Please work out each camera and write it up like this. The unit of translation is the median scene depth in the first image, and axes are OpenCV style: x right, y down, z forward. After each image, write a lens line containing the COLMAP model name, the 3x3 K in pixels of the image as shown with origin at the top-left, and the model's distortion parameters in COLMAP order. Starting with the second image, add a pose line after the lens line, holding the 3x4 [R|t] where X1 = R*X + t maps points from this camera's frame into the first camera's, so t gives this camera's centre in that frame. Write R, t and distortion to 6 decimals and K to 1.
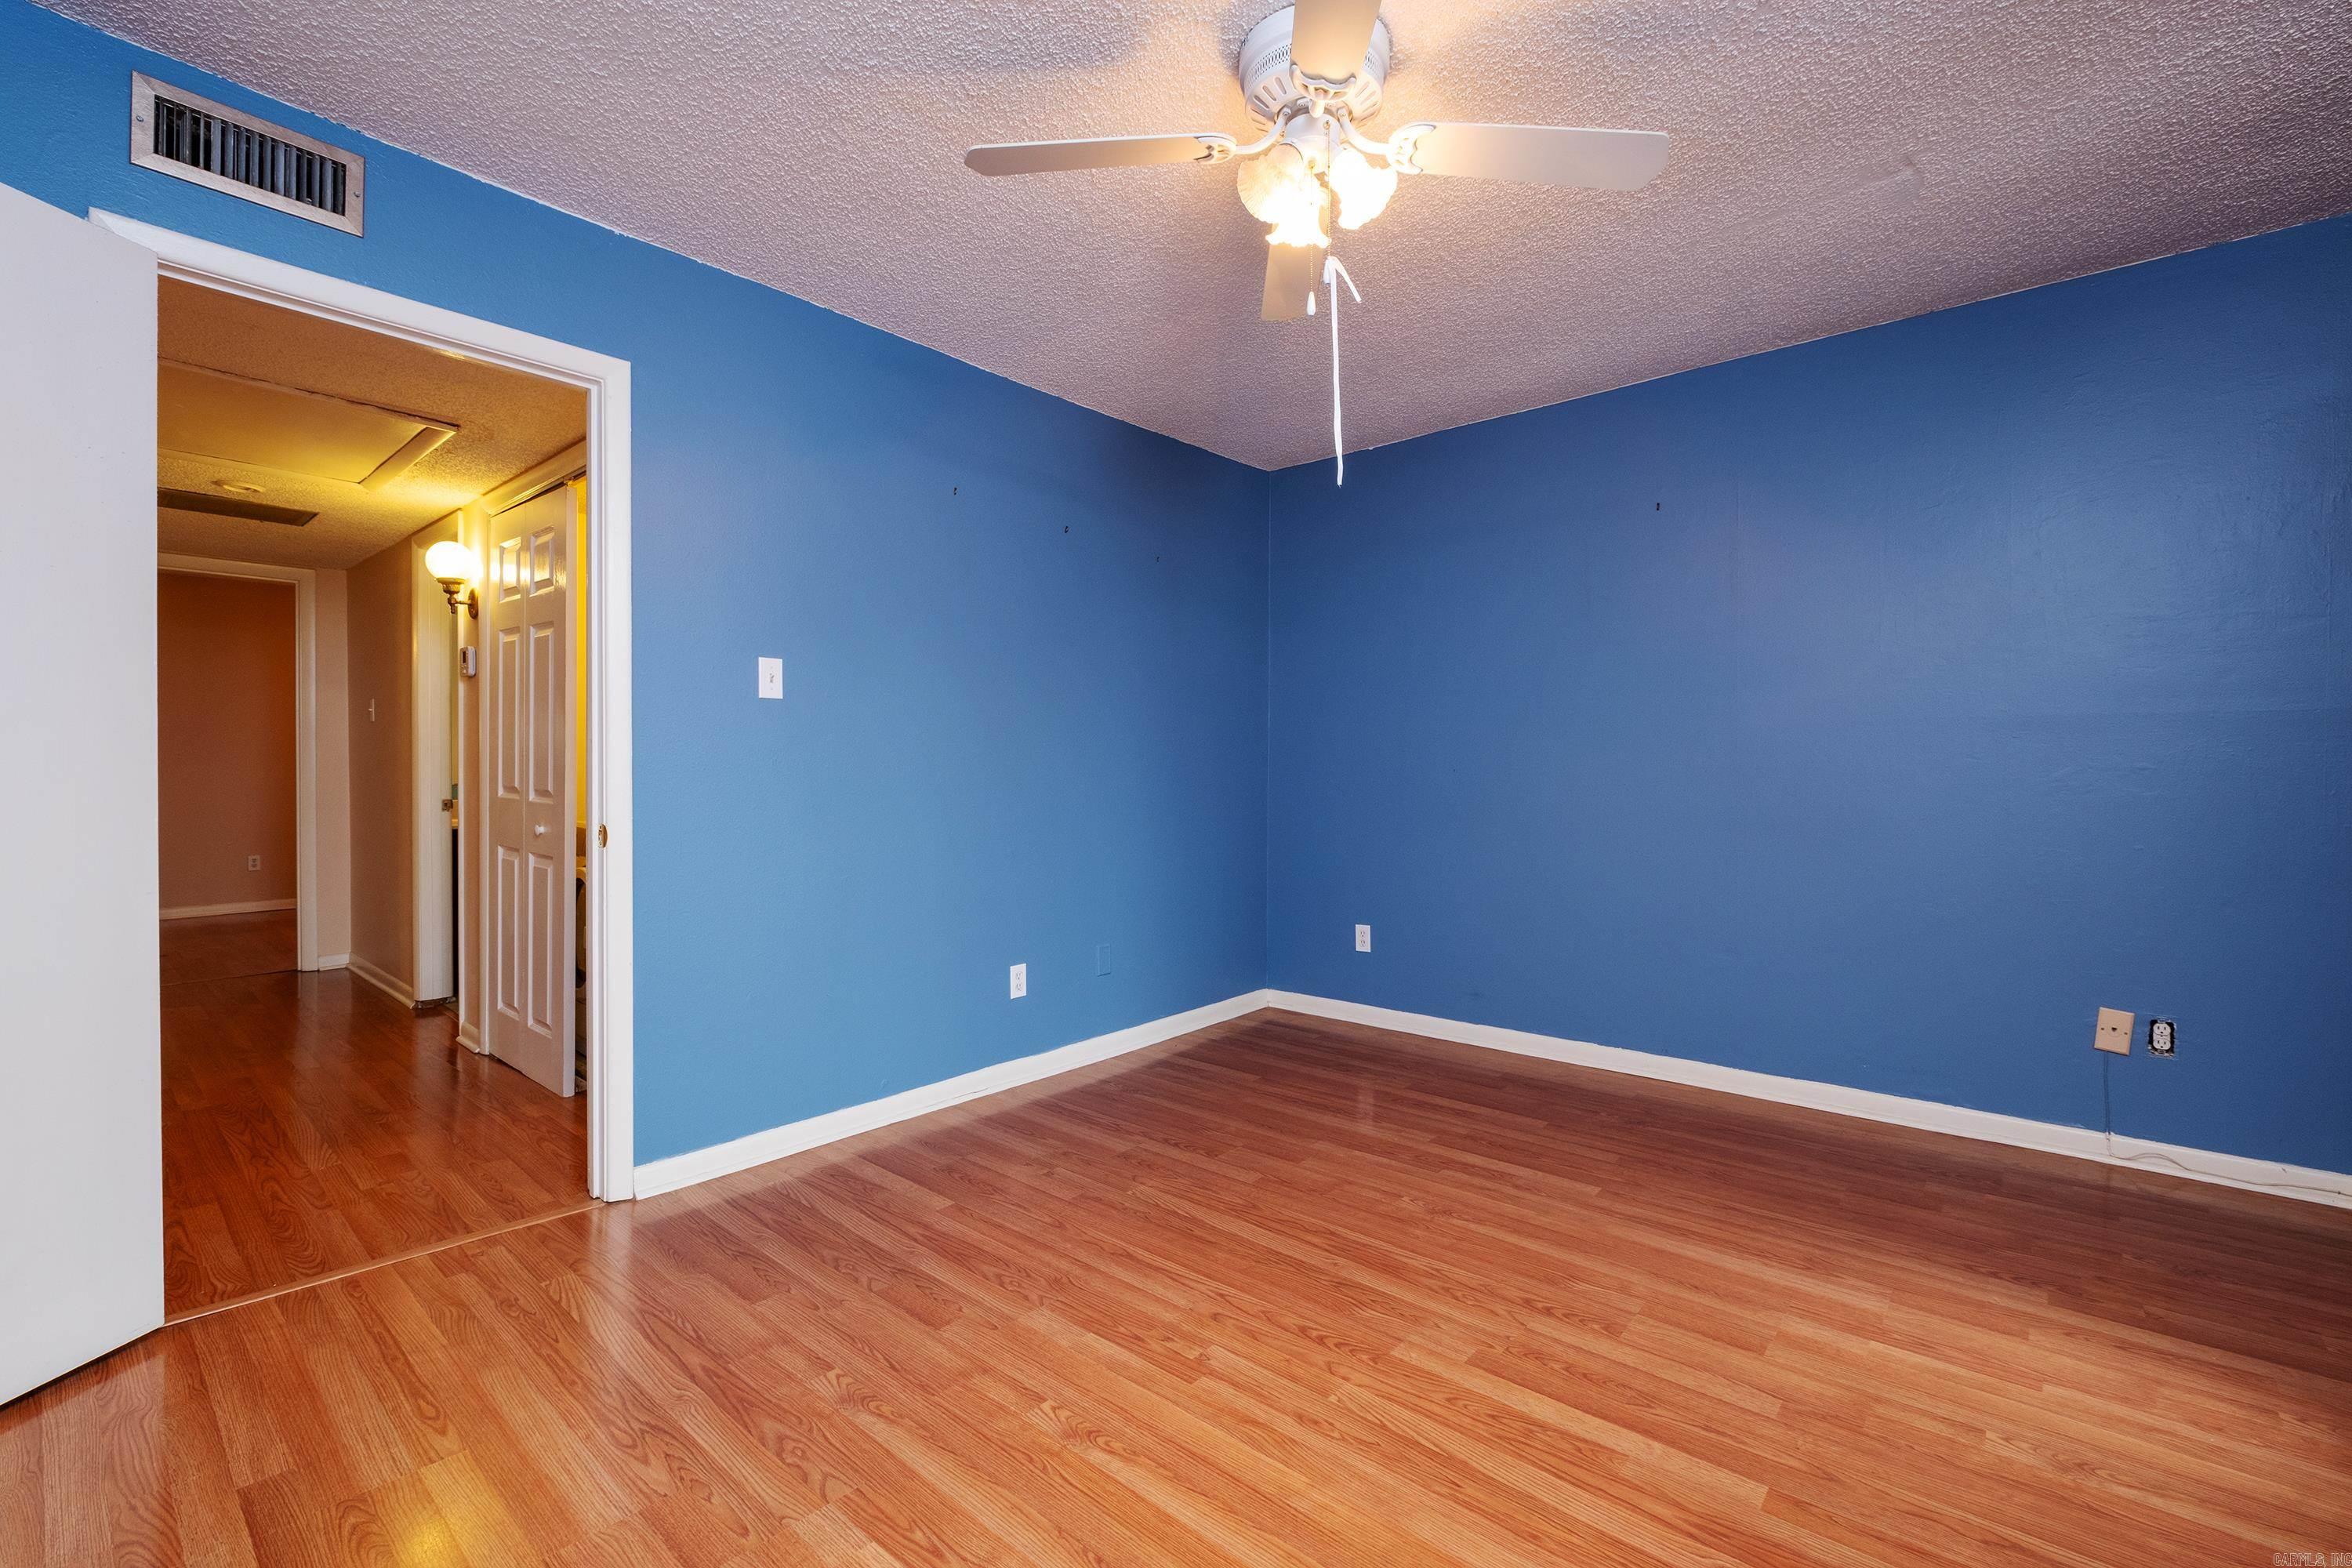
lens RADIAL K [[1011.5, 0, 1179.4], [0, 1011.5, 785.5], [0, 0, 1]] dist [-0.002590, -0.001977]
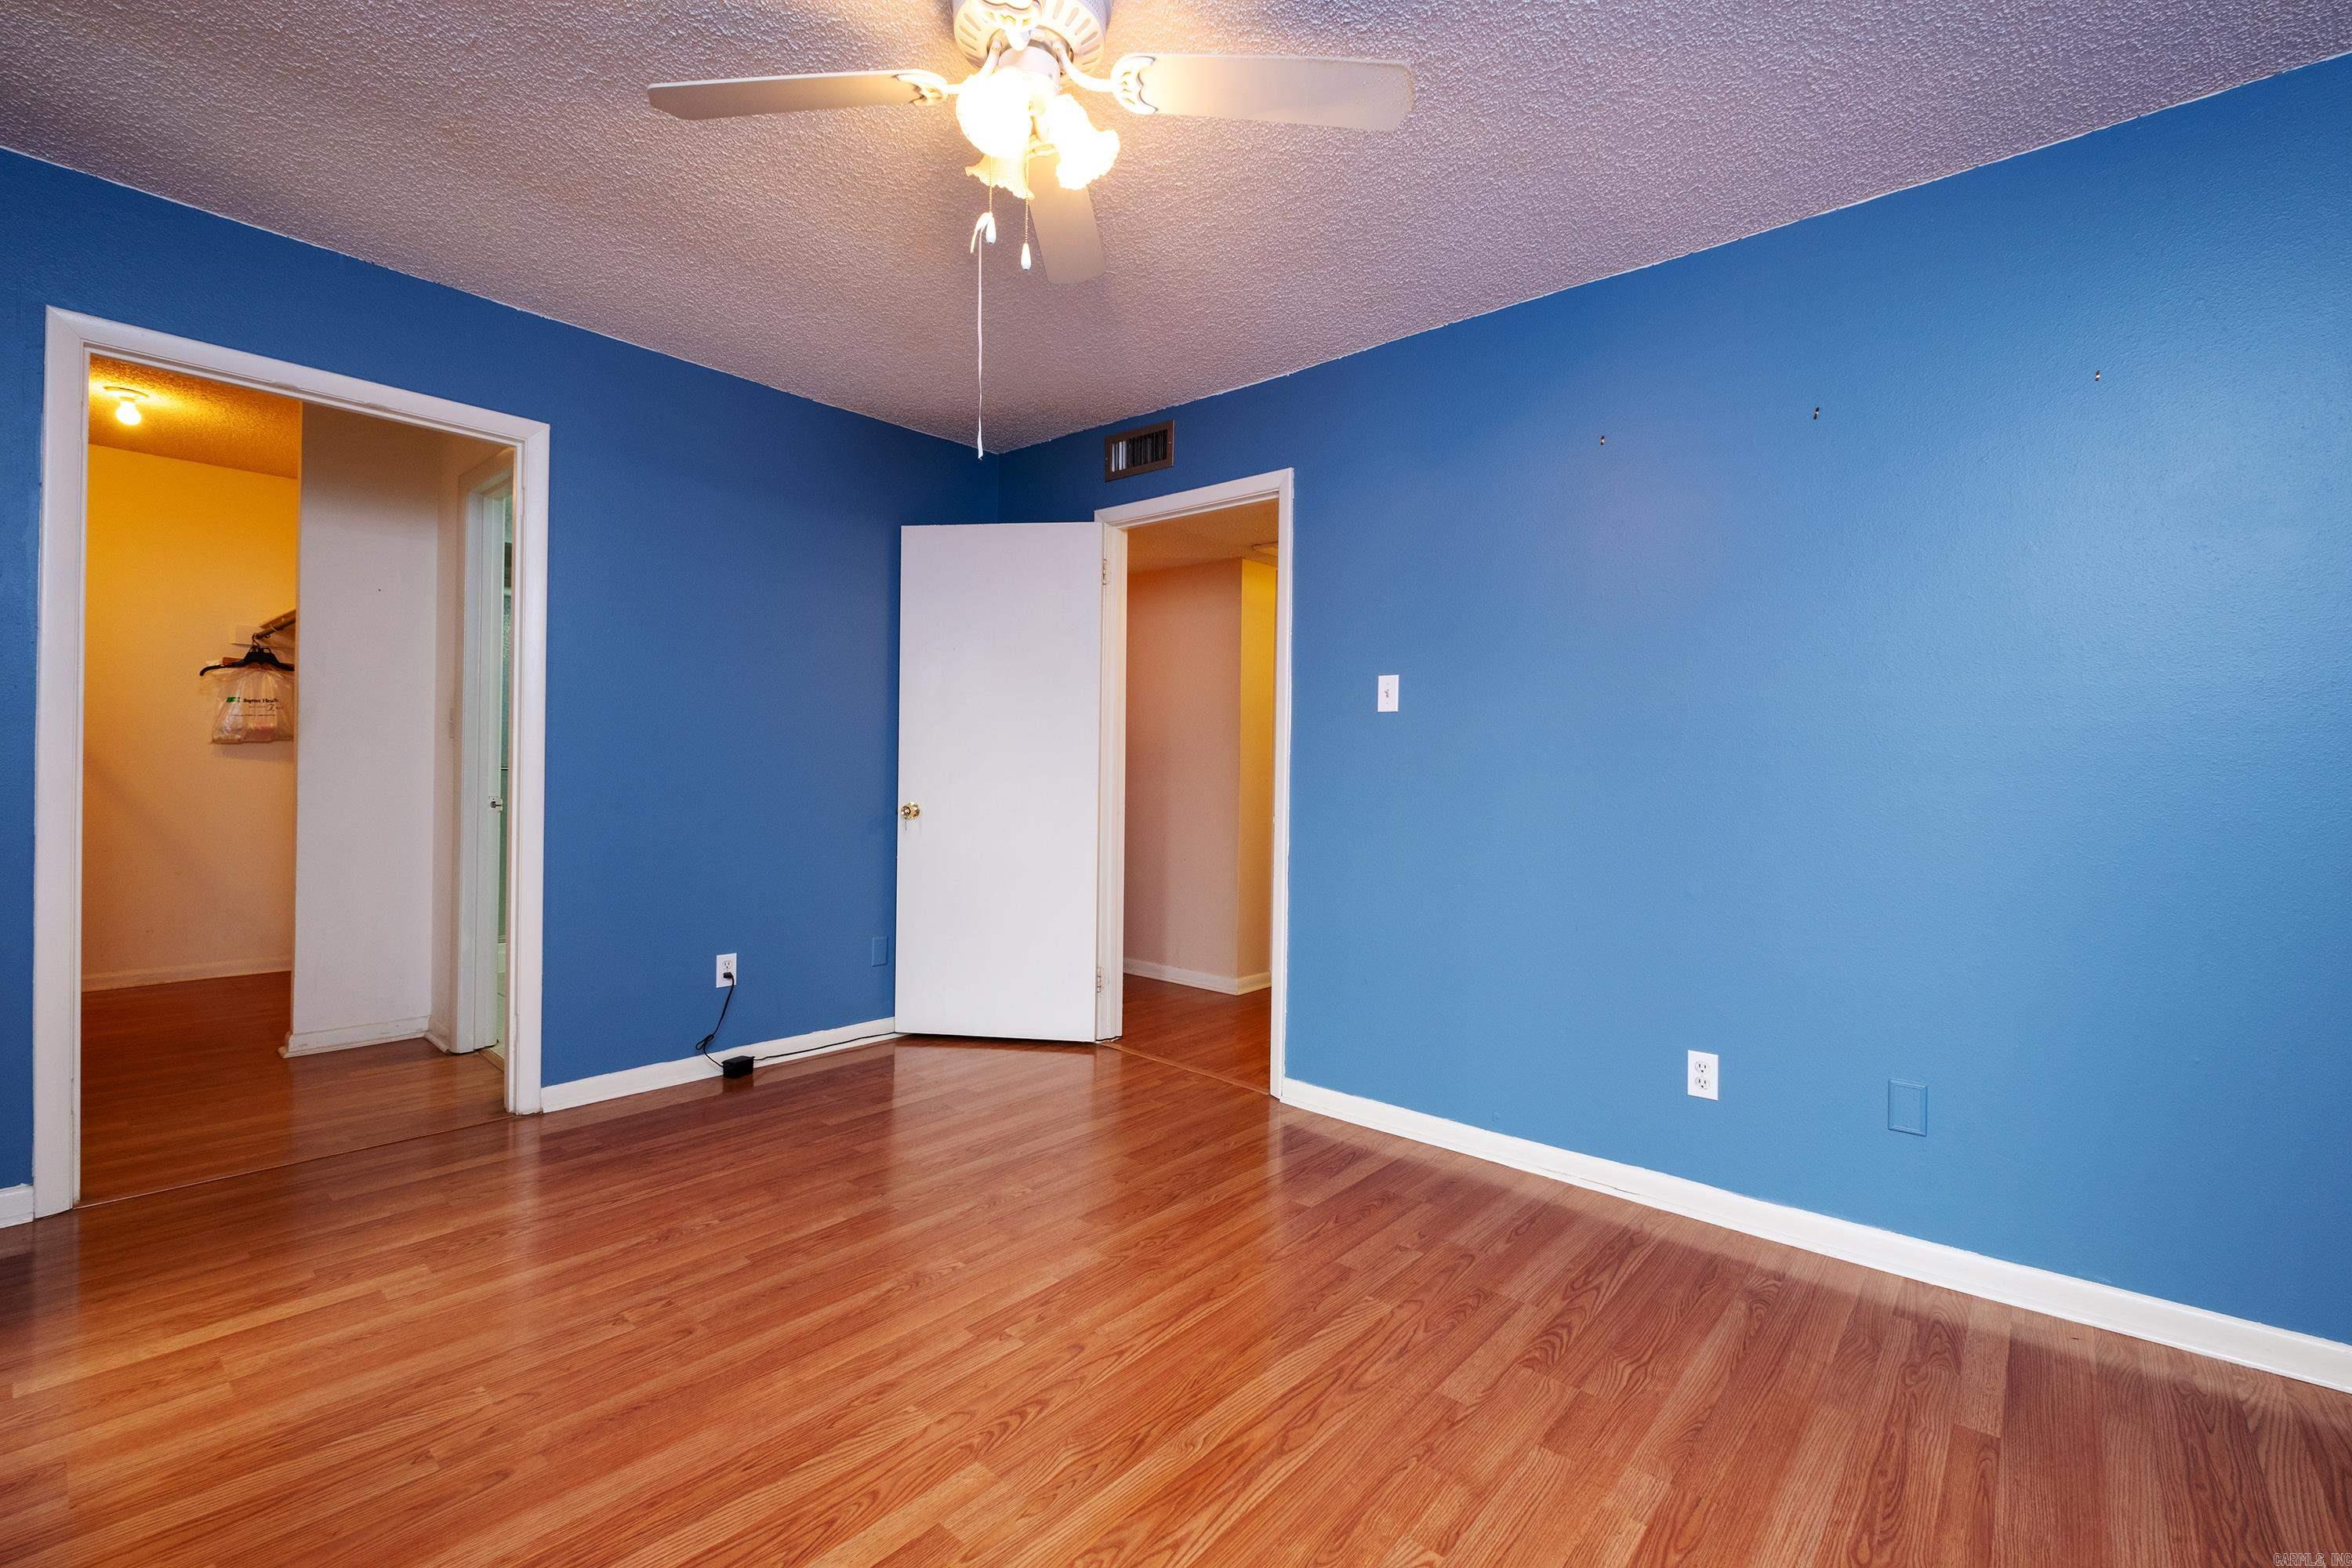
lens RADIAL K [[1011.5, 0, 1164.0], [0, 1011.5, 768.3], [0, 0, 1]] dist [-0.002590, -0.001977]
pose [[-0.010939, -0.005140, -0.999927, 0.890098], [-0.034568, 0.999391, -0.004759, -0.011757], [0.999342, 0.034513, -0.011110, 0.973535]]
